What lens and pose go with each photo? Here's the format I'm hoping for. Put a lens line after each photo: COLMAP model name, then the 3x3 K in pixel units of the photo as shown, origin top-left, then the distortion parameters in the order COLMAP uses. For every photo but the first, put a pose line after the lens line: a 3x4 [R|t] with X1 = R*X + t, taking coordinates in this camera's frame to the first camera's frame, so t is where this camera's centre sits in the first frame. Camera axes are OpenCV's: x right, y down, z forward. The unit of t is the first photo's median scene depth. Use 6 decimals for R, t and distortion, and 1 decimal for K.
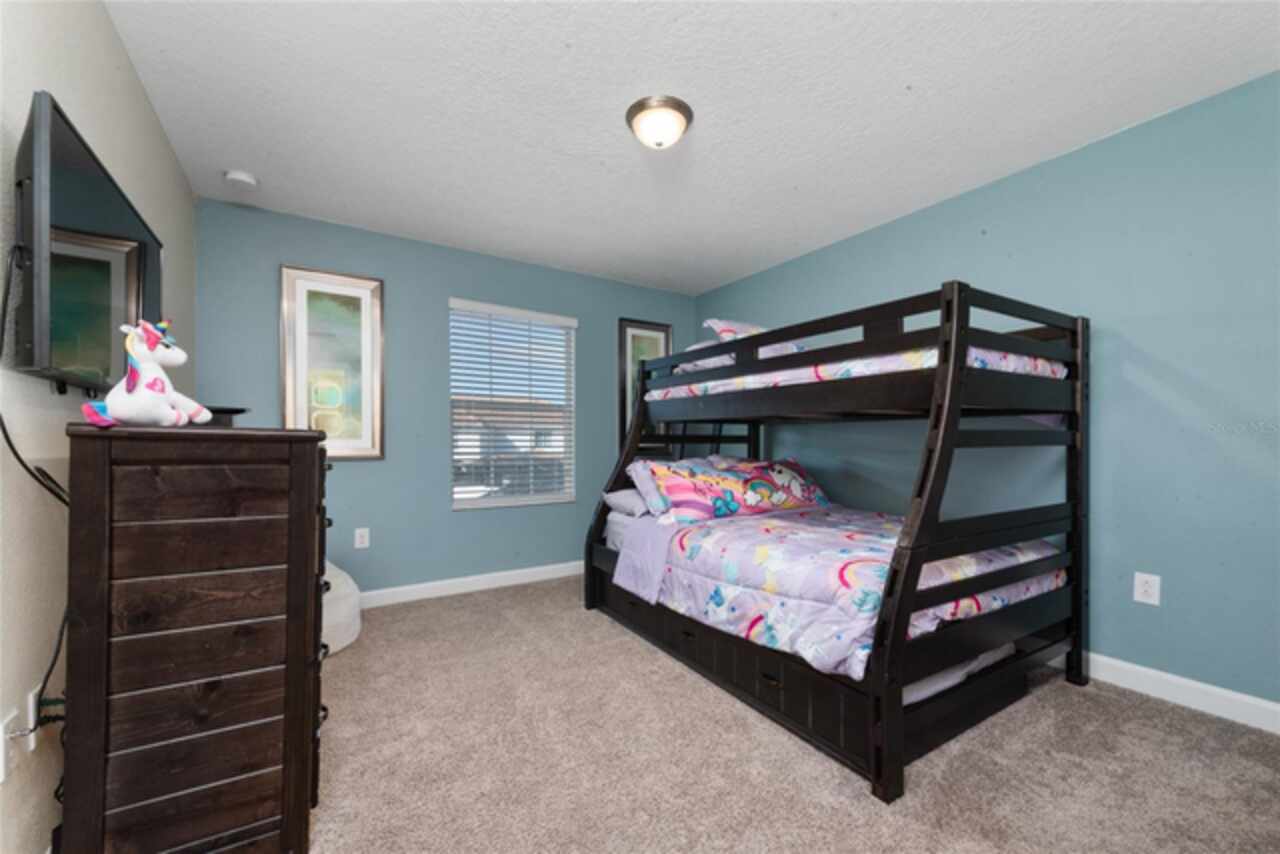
lens RADIAL K [[516.5, 0, 639.5], [0, 516.5, 439.5], [0, 0, 1]] dist [0.000369, -0.000006]
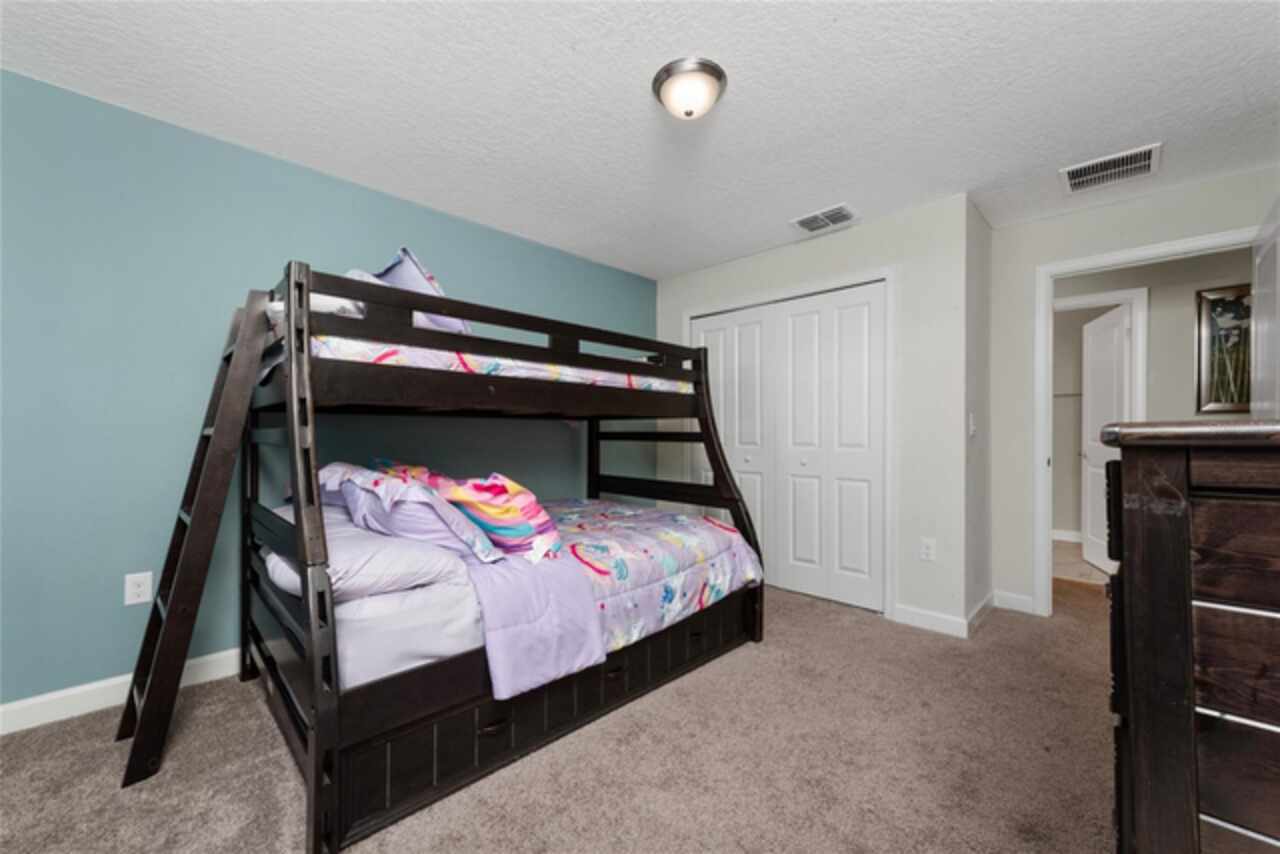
lens RADIAL K [[489.3, 0, 640.0], [0, 489.3, 427.0], [0, 0, 1]] dist [-0.000603, -0.000030]
pose [[-0.224825, 0.016766, 0.974255, -0.765418], [-0.006329, 0.999806, -0.018666, -0.003509], [-0.974379, -0.010363, -0.224675, 1.259654]]
